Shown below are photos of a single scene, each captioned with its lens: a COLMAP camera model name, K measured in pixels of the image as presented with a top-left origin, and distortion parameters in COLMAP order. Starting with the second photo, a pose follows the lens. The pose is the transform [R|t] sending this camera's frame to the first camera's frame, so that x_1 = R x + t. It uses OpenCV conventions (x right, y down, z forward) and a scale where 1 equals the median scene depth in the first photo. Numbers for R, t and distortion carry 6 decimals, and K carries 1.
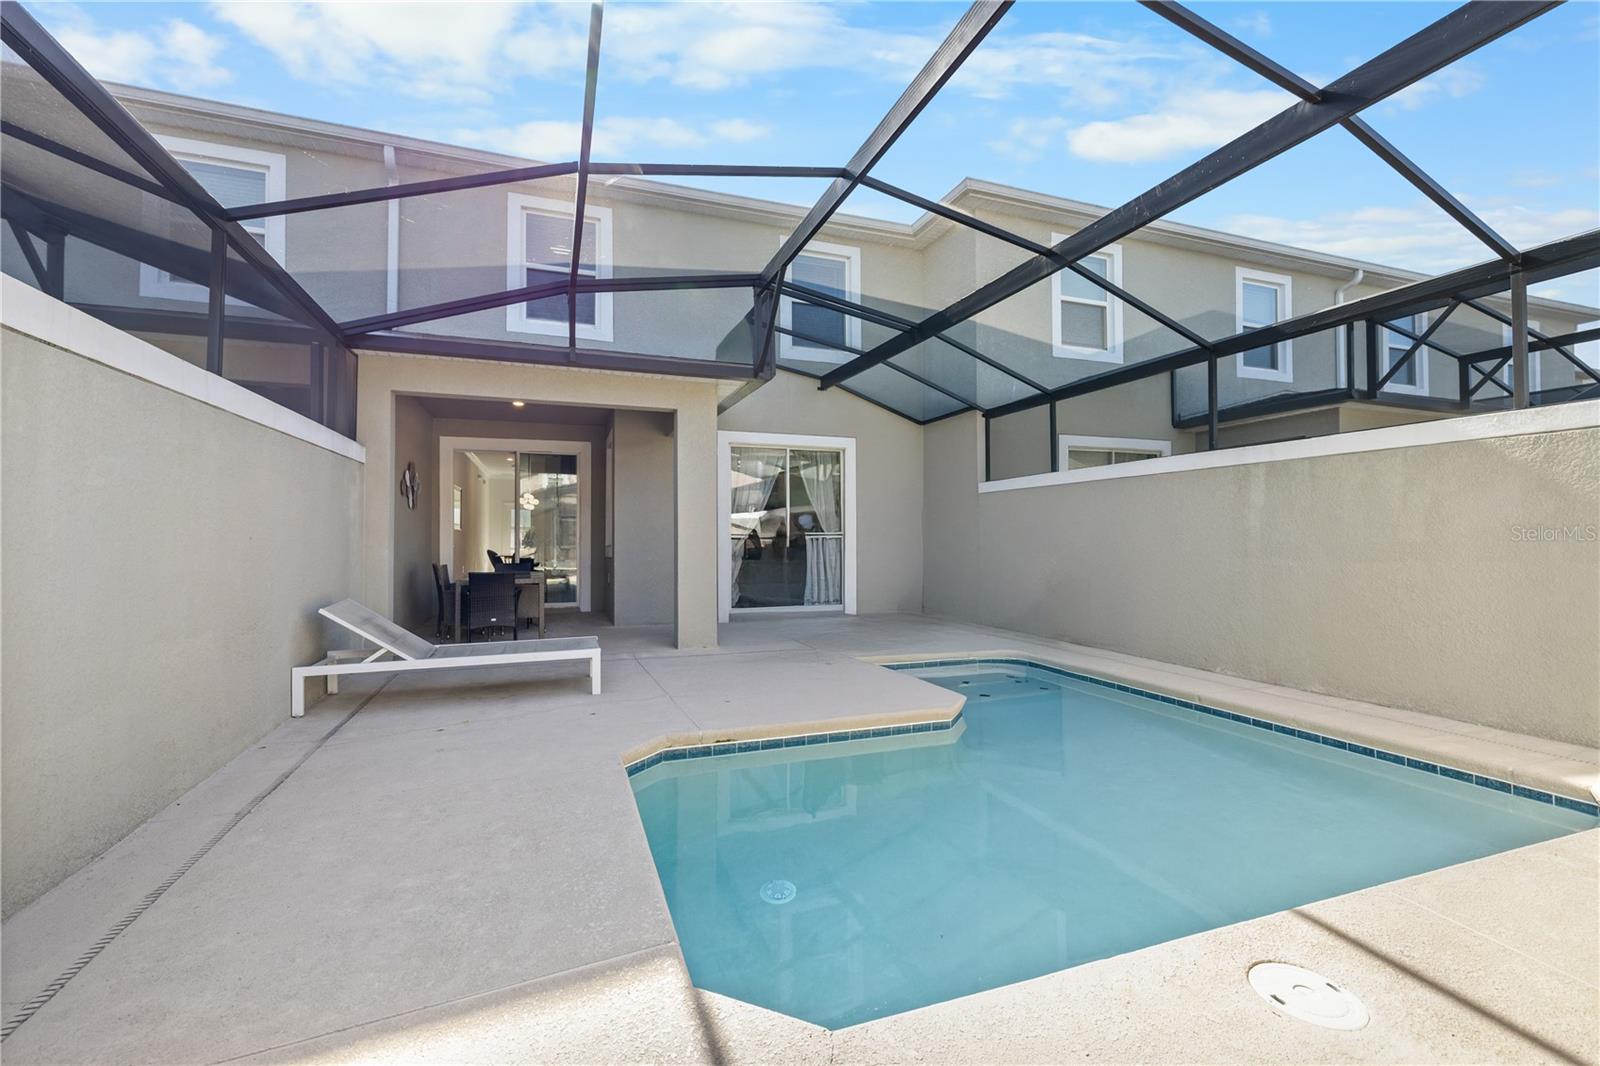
lens RADIAL K [[673.3, 0, 800.0], [0, 673.3, 533.0], [0, 0, 1]] dist [0.002743, 0.000212]
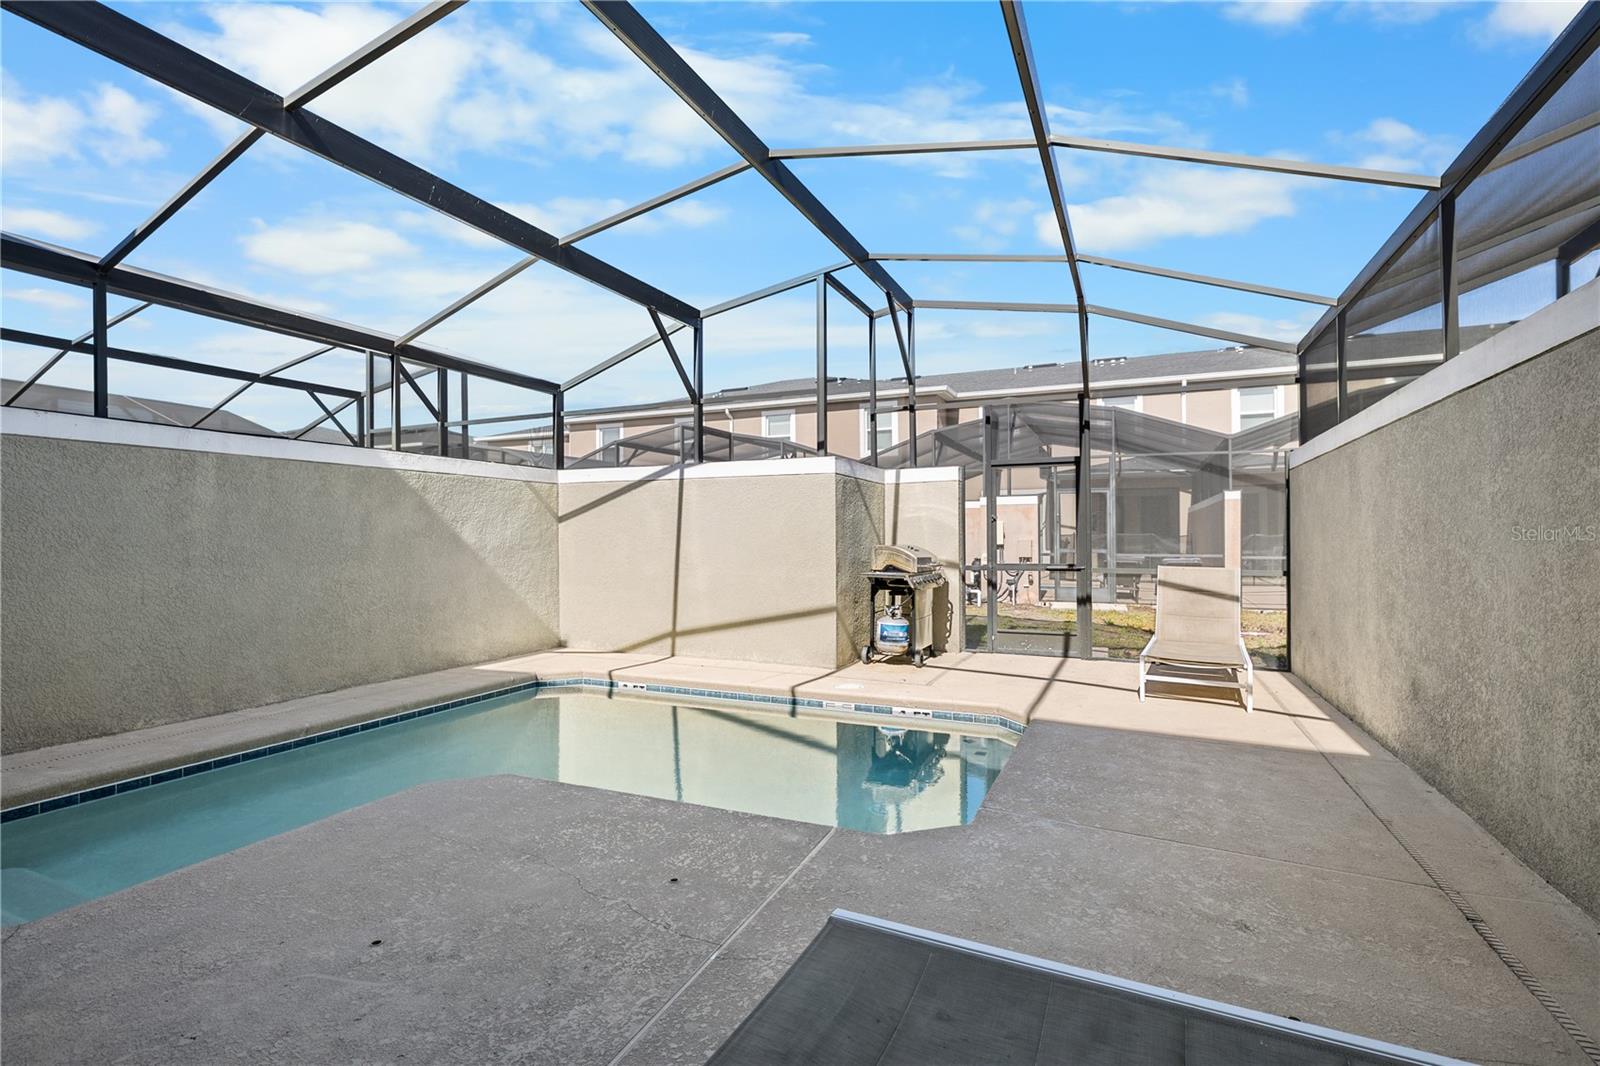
lens RADIAL K [[746.3, 0, 800.0], [0, 746.3, 533.0], [0, 0, 1]] dist [-0.001208, -0.000119]
pose [[-0.713378, 0.006661, 0.700748, -0.678802], [-0.002224, 0.999928, -0.011768, 0.007269], [-0.700776, -0.009954, -0.713312, 1.632398]]
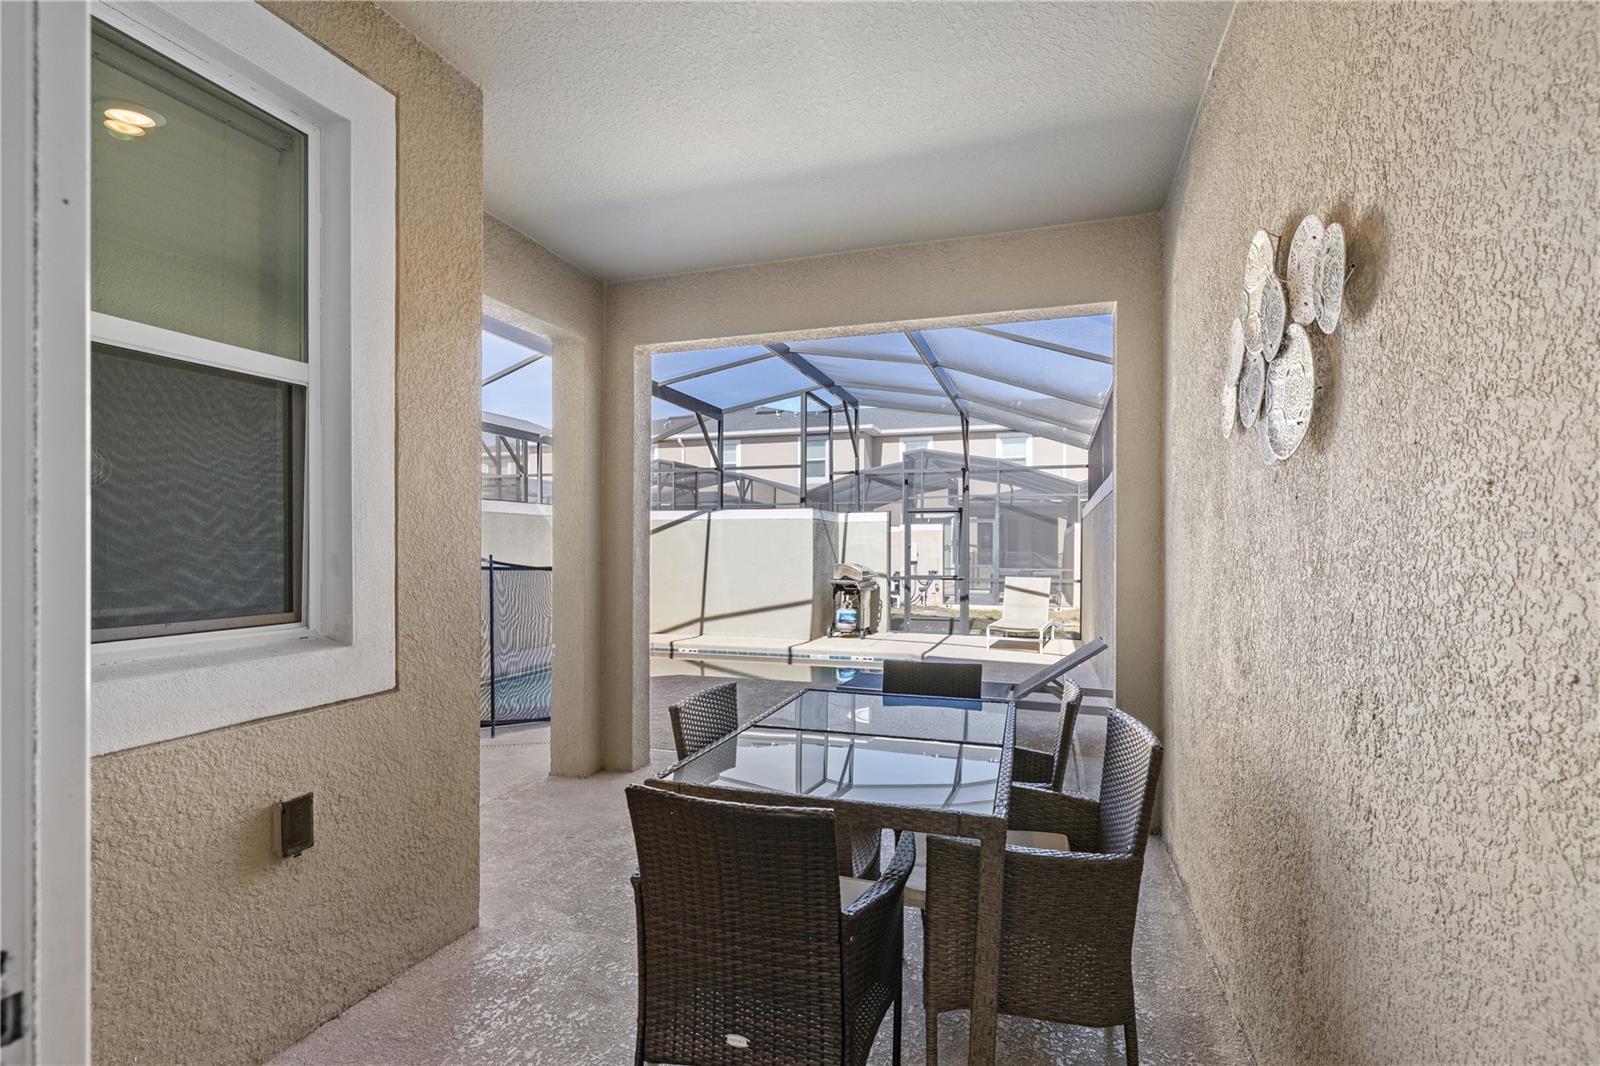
lens RADIAL K [[774.0, 0, 798.3], [0, 774.0, 551.2], [0, 0, 1]] dist [-0.000716, -0.000043]
pose [[-0.784495, -0.003327, 0.620126, -1.074541], [-0.006751, 0.999972, -0.003177, -0.011484], [-0.620098, -0.006679, -0.784496, 2.300392]]
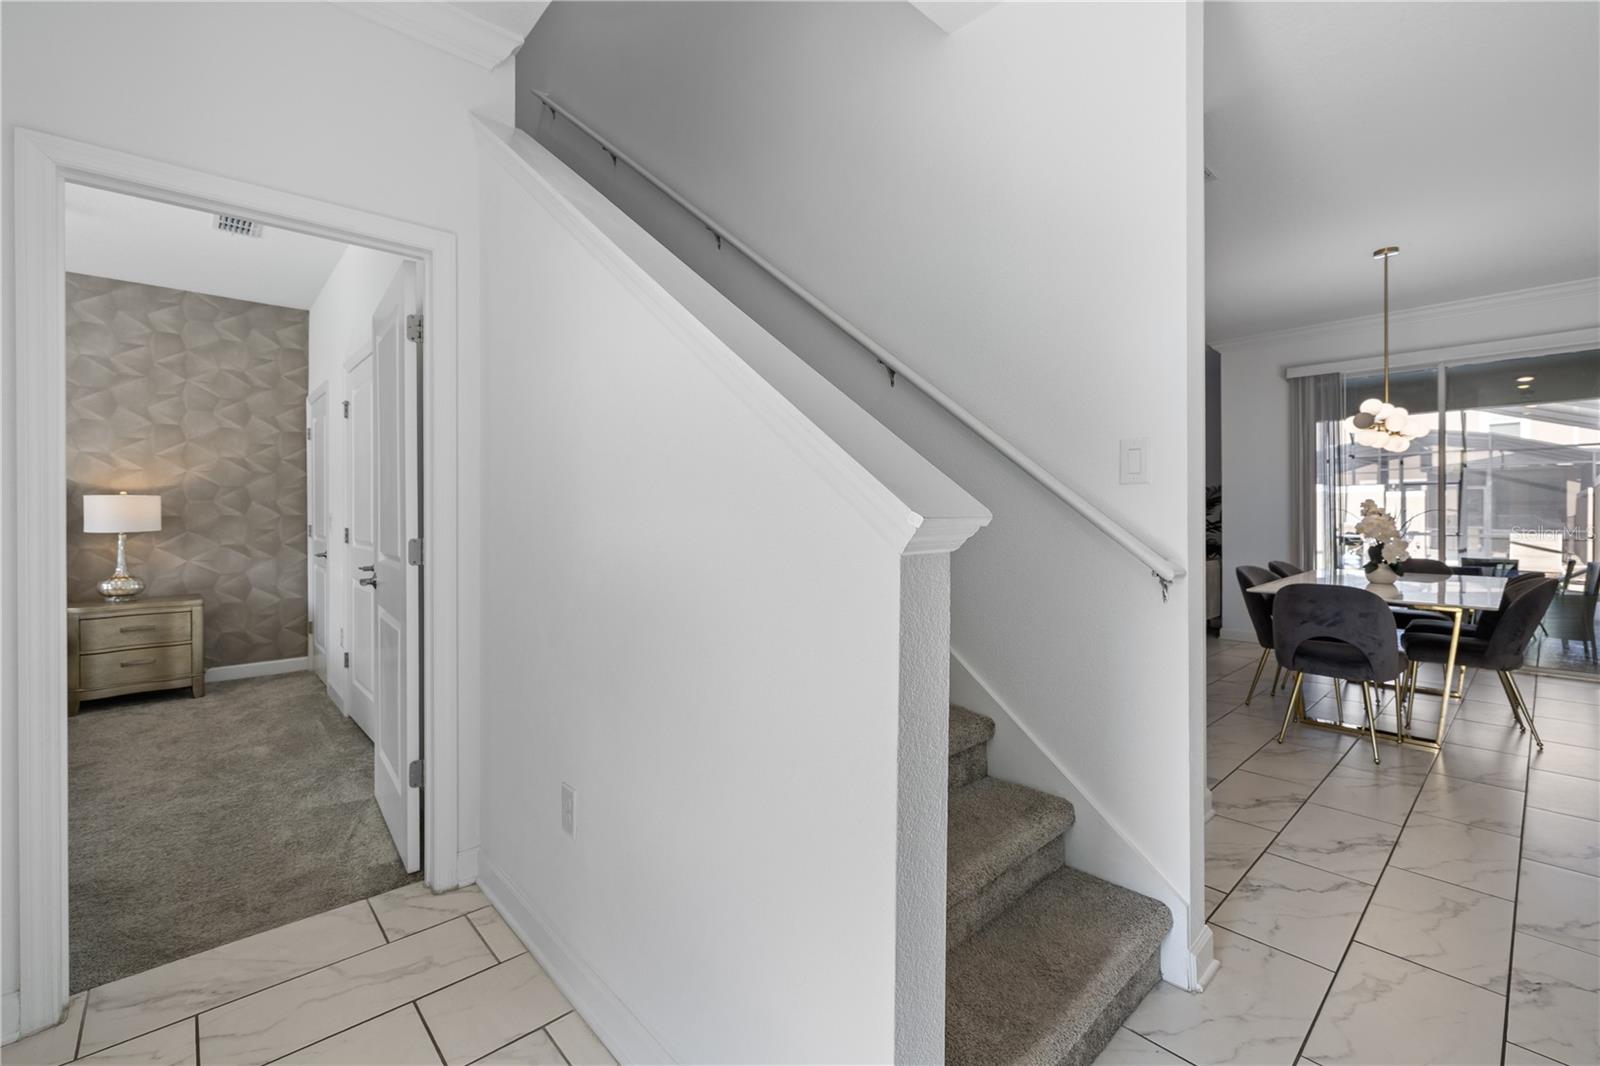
lens RADIAL K [[684.0, 0, 802.0], [0, 684.0, 511.1], [0, 0, 1]] dist [-0.000034, 0.000094]
pose [[-0.375796, 0.003625, 0.926695, -1.443405], [-0.006961, 0.999953, -0.006734, 0.001822], [-0.926676, -0.008981, -0.375753, 3.340858]]
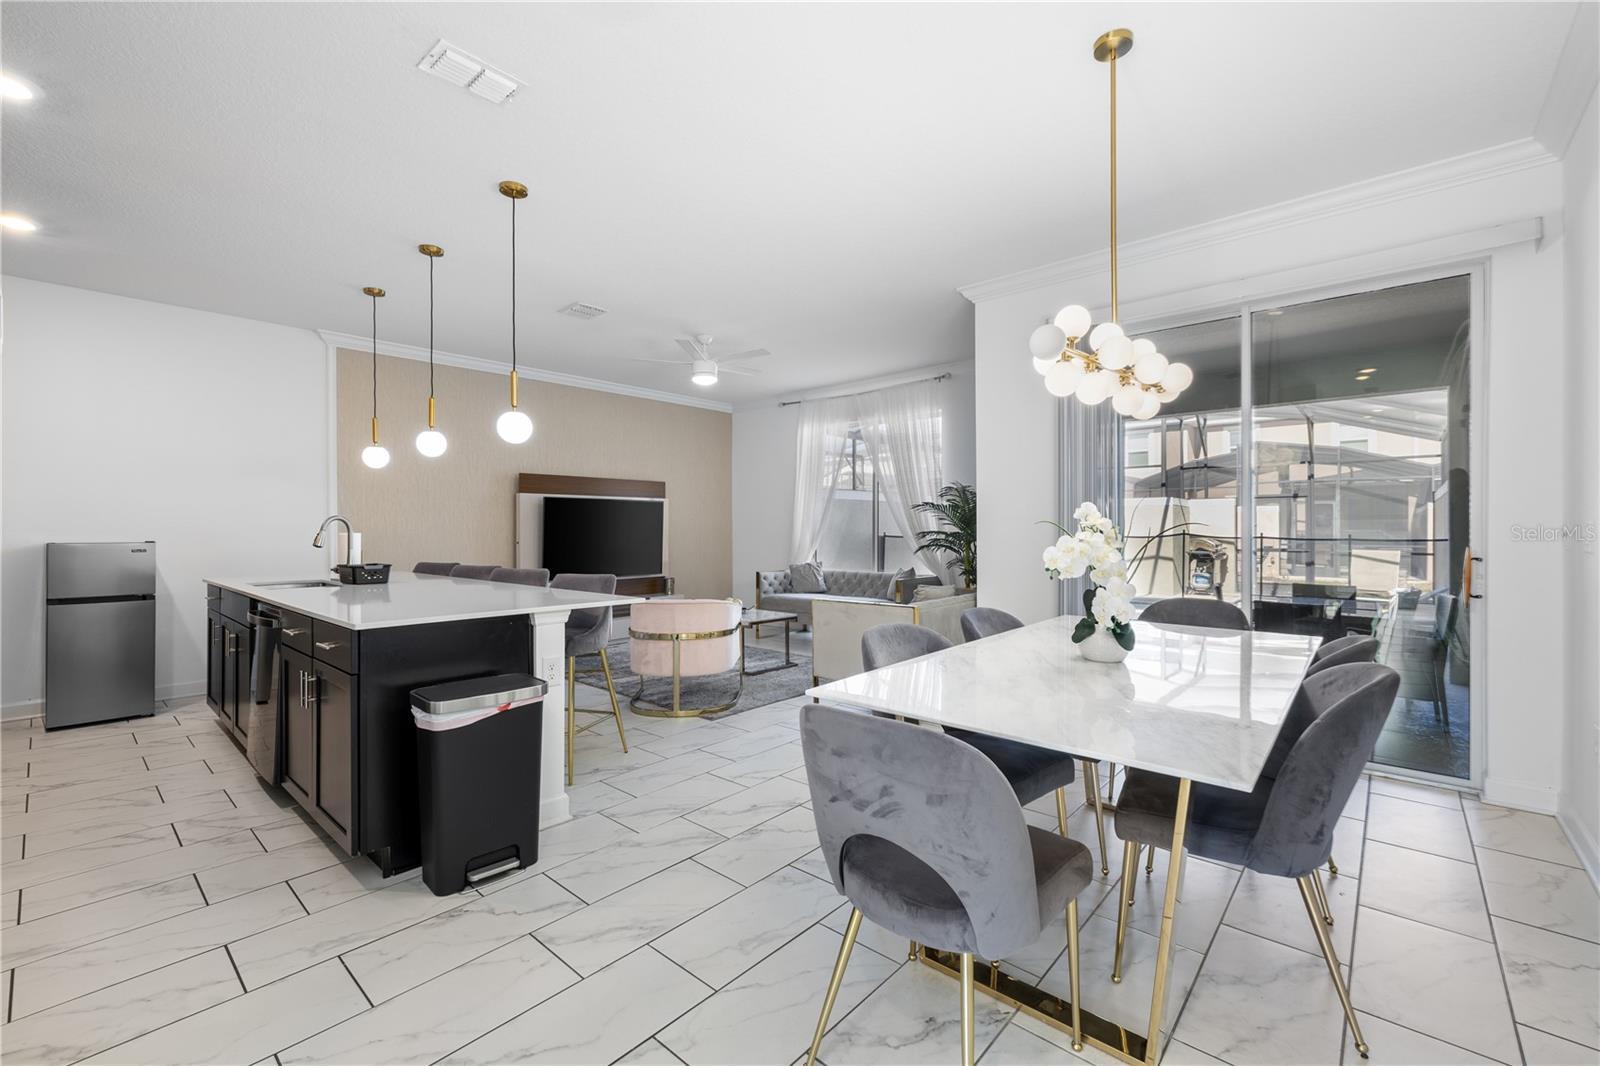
lens RADIAL K [[676.9, 0, 797.9], [0, 676.9, 524.7], [0, 0, 1]] dist [0.010454, 0.000397]
pose [[-0.476868, 0.004092, 0.878965, -1.292649], [-0.007221, 0.999937, -0.008574, -0.002774], [-0.878945, -0.010436, -0.476809, 2.925626]]
